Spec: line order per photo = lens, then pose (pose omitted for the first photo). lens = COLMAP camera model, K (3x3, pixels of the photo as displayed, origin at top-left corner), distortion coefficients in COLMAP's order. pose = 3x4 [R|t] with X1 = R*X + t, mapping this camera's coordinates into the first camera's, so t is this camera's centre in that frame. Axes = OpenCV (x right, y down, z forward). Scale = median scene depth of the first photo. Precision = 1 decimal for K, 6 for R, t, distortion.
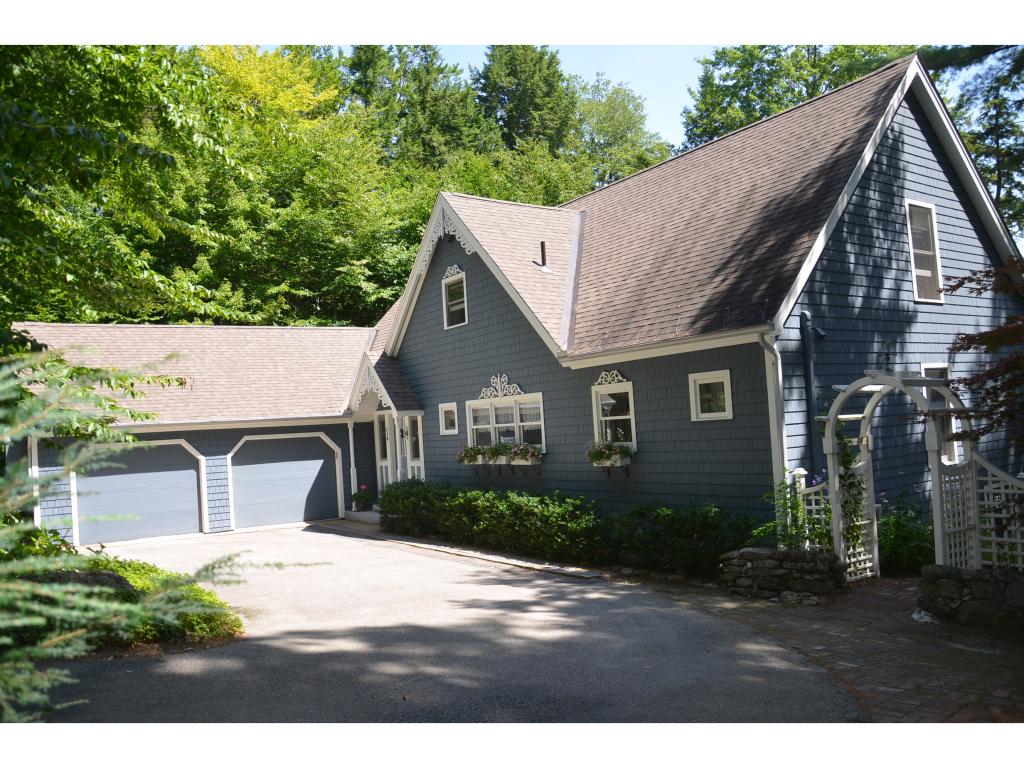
lens RADIAL K [[797.0, 0, 507.3], [0, 797.0, 386.3], [0, 0, 1]] dist [-0.150106, 0.106879]
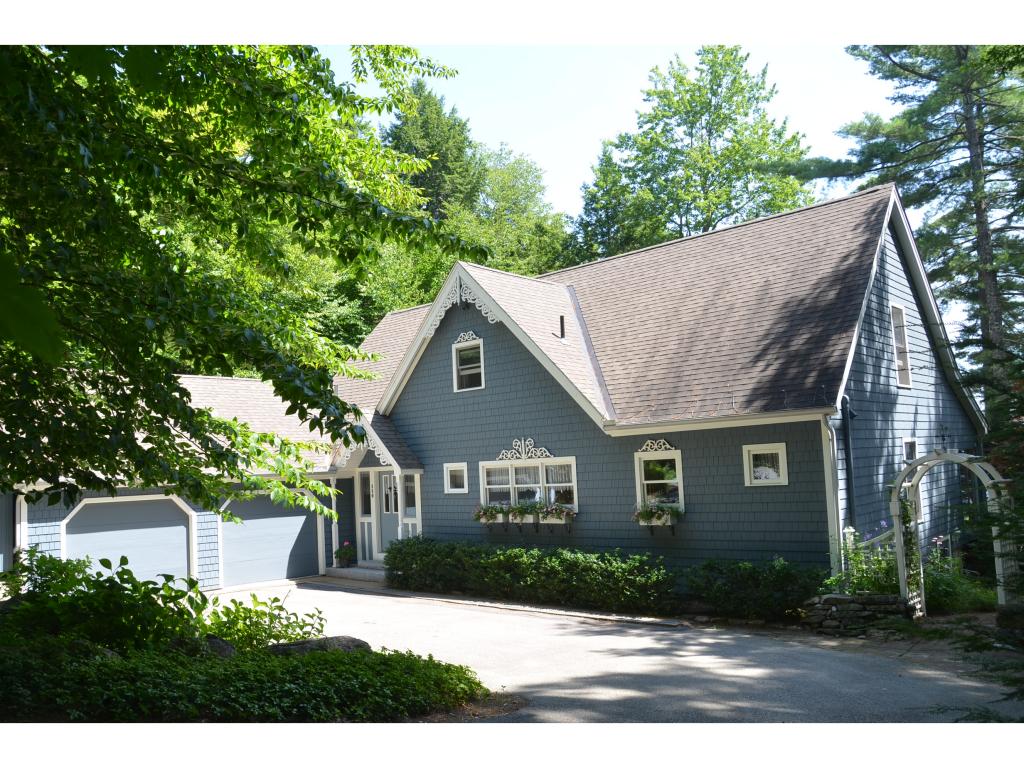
lens RADIAL K [[797.0, 0, 505.2], [0, 797.0, 384.1], [0, 0, 1]] dist [-0.150106, 0.106879]
pose [[0.974905, 0.038242, 0.219312, -0.330545], [-0.023643, 0.997350, -0.068811, -0.015638], [-0.221362, 0.061899, 0.973225, -0.043570]]
